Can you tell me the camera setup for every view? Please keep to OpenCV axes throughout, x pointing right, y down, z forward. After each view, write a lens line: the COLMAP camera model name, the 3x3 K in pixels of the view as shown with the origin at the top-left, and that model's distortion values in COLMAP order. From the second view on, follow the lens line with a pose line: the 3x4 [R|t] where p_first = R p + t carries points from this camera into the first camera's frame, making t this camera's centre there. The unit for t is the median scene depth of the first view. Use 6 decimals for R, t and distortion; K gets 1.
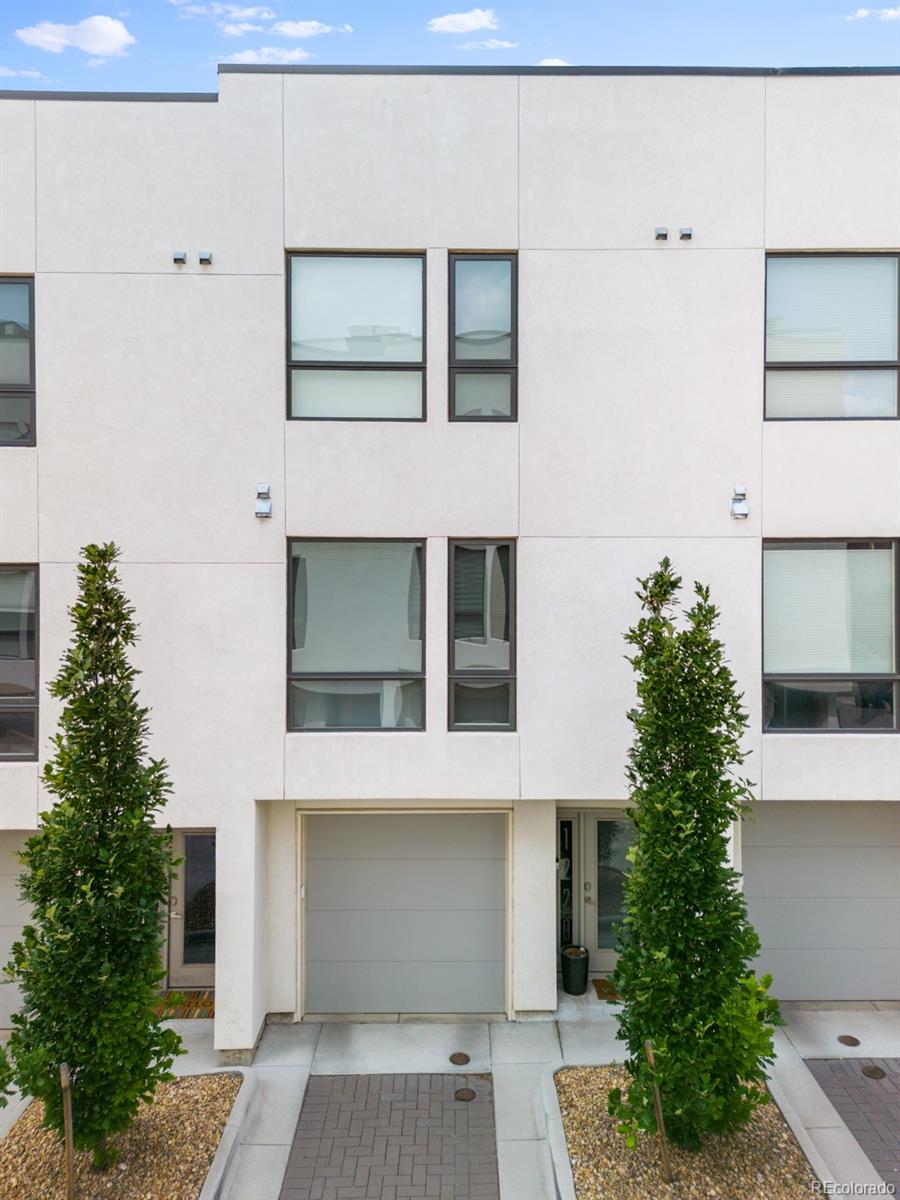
lens RADIAL K [[845.8, 0, 453.7], [0, 845.8, 600.5], [0, 0, 1]] dist [0.029249, -0.000798]
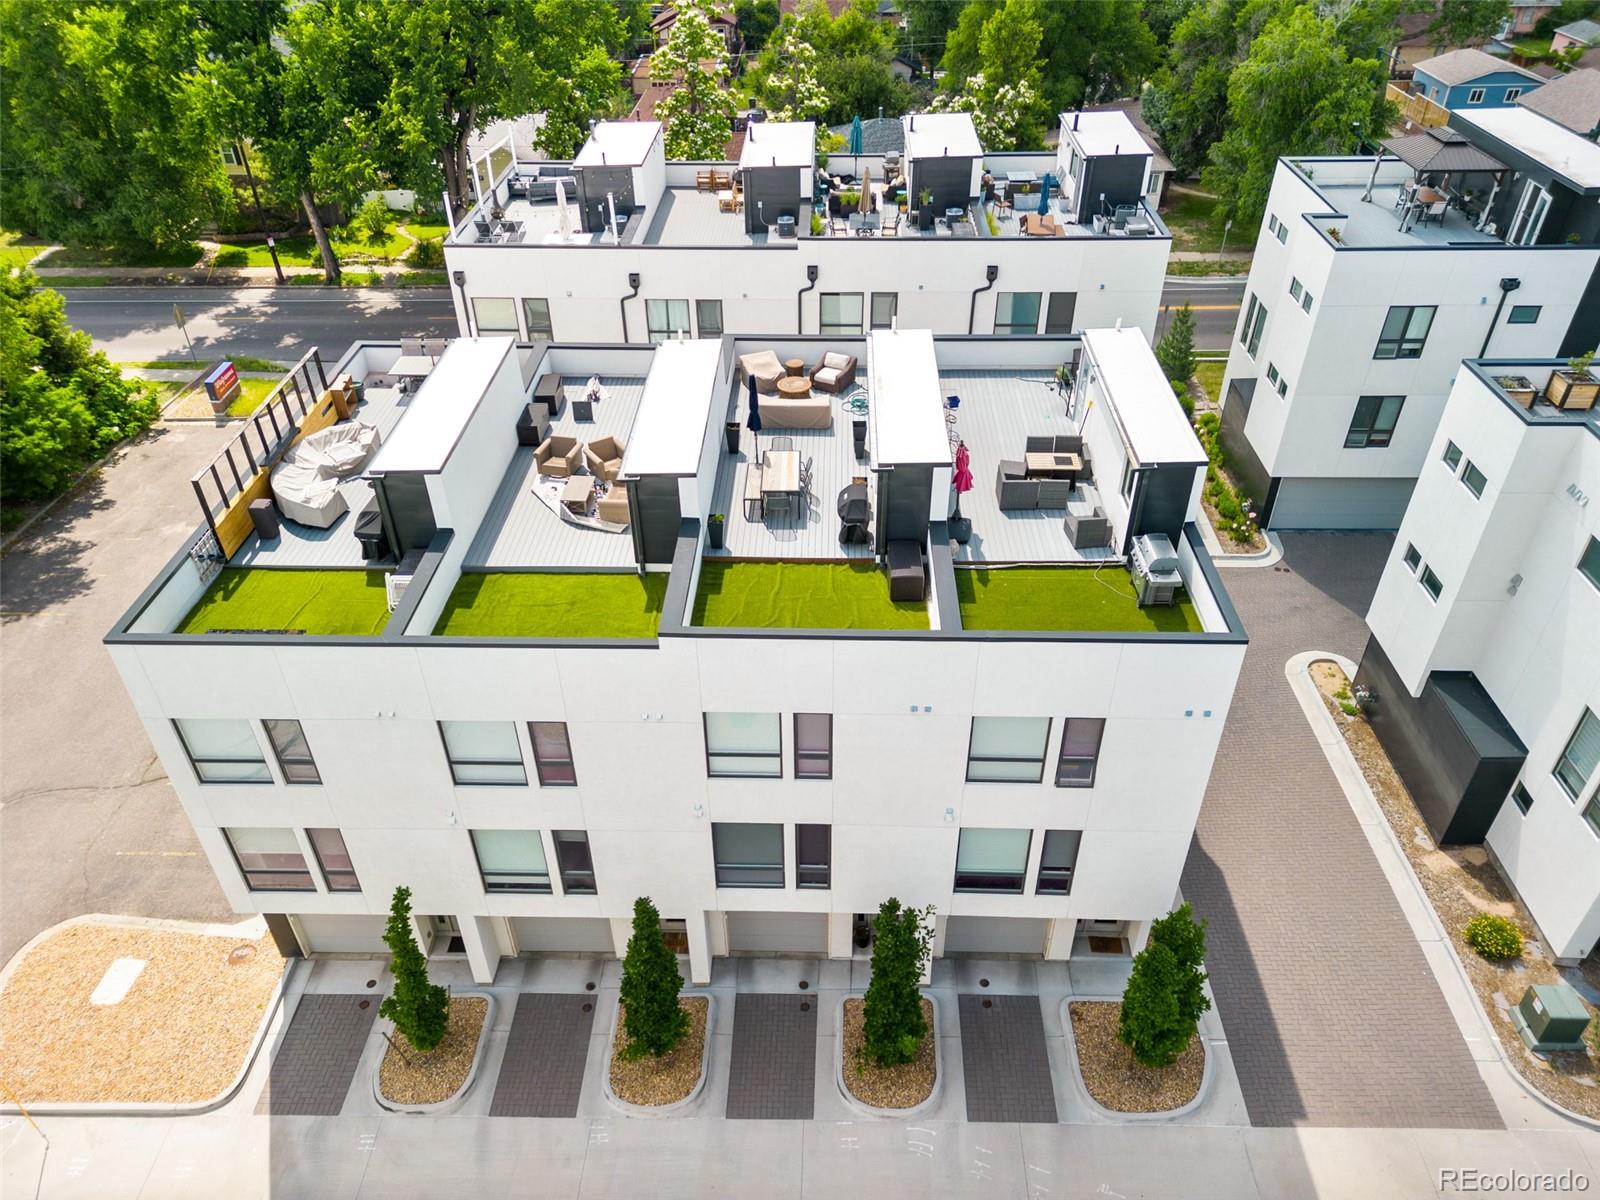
lens RADIAL K [[1127.8, 0, 798.4], [0, 1127.8, 597.9], [0, 0, 1]] dist [0.029249, -0.000798]
pose [[0.998983, 0.016880, -0.041807, 0.098472], [0.011264, 0.804427, 0.593945, -2.000186], [0.043656, -0.593812, 0.803419, -0.746791]]
